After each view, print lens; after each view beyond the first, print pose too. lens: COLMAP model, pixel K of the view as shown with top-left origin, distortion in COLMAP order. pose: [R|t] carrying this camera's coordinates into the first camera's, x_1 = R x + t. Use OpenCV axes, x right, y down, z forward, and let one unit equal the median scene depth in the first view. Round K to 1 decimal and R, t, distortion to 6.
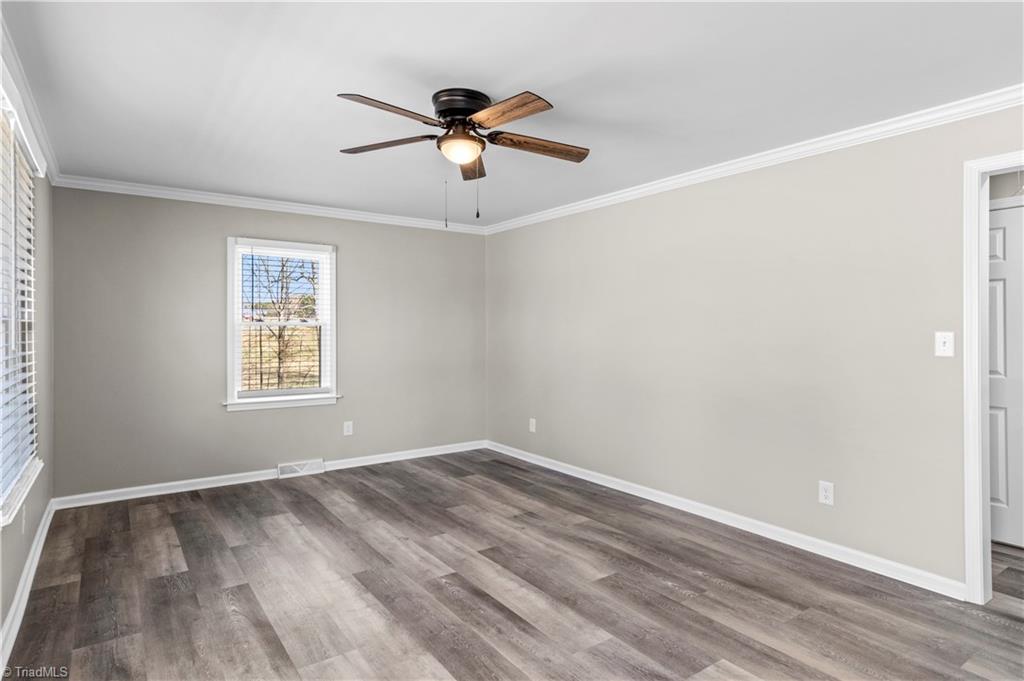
lens RADIAL K [[581.4, 0, 514.3], [0, 581.4, 330.6], [0, 0, 1]] dist [-0.007700, -0.000279]
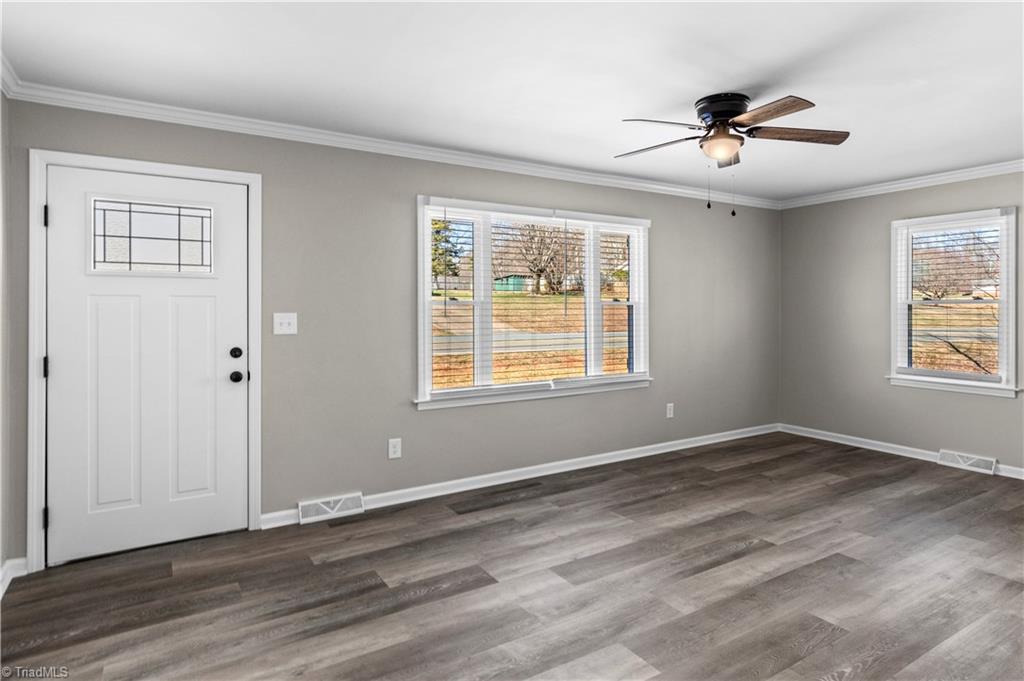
lens RADIAL K [[581.4, 0, 544.4], [0, 581.4, 307.2], [0, 0, 1]] dist [-0.007700, -0.000279]
pose [[-0.043763, 0.002572, -0.999039, 0.997769], [-0.003337, 0.999991, 0.002721, -0.007334], [0.999036, 0.003453, -0.043754, 0.668312]]
